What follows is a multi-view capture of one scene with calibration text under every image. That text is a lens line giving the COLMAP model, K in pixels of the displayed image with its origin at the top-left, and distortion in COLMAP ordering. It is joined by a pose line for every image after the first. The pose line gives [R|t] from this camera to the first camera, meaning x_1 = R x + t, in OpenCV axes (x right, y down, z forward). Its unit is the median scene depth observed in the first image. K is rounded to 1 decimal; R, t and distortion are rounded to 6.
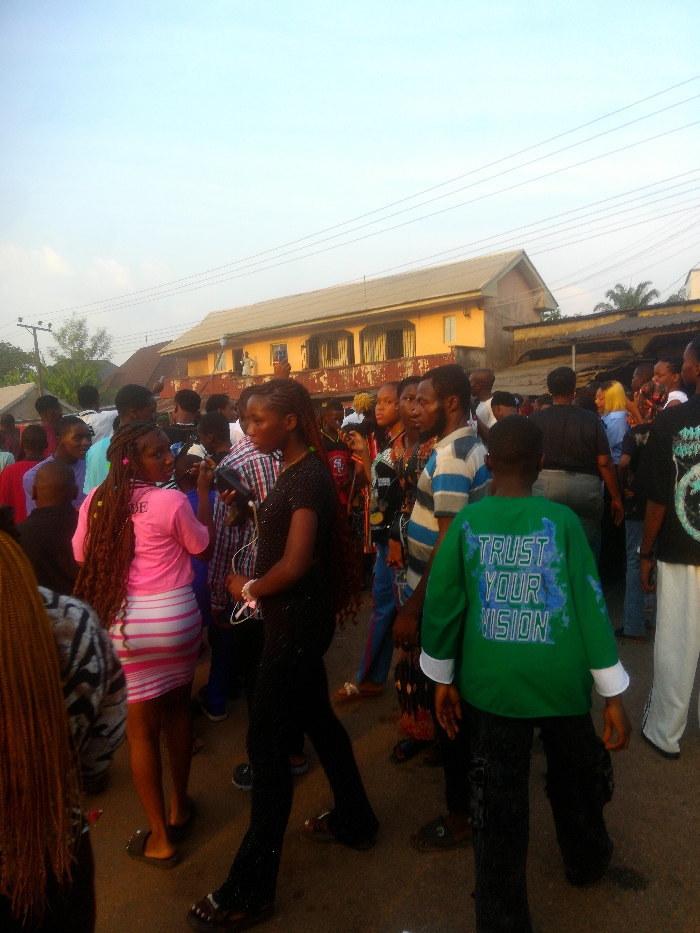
lens RADIAL K [[691.2, 0, 350.0], [0, 691.2, 466.5], [0, 0, 1]] dist [0.042261, -0.073790]
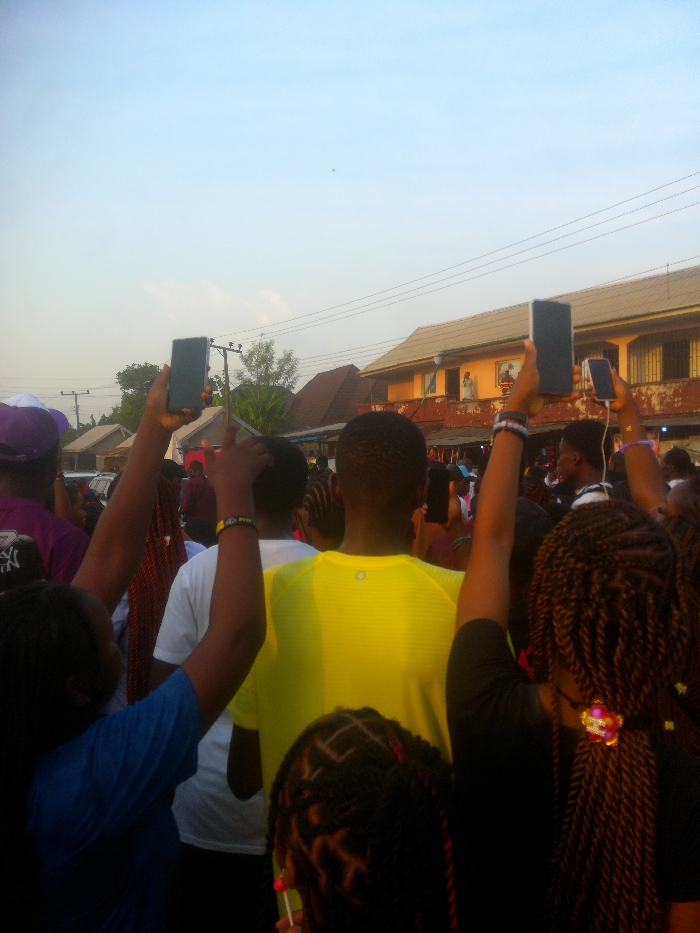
lens RADIAL K [[687.4, 0, 350.0], [0, 687.4, 466.5], [0, 0, 1]] dist [0.075075, -0.002351]
pose [[0.975956, 0.031867, -0.215623, -0.098945], [-0.040541, 0.998532, -0.035923, -0.014140], [0.214162, 0.043801, 0.975816, 0.153176]]
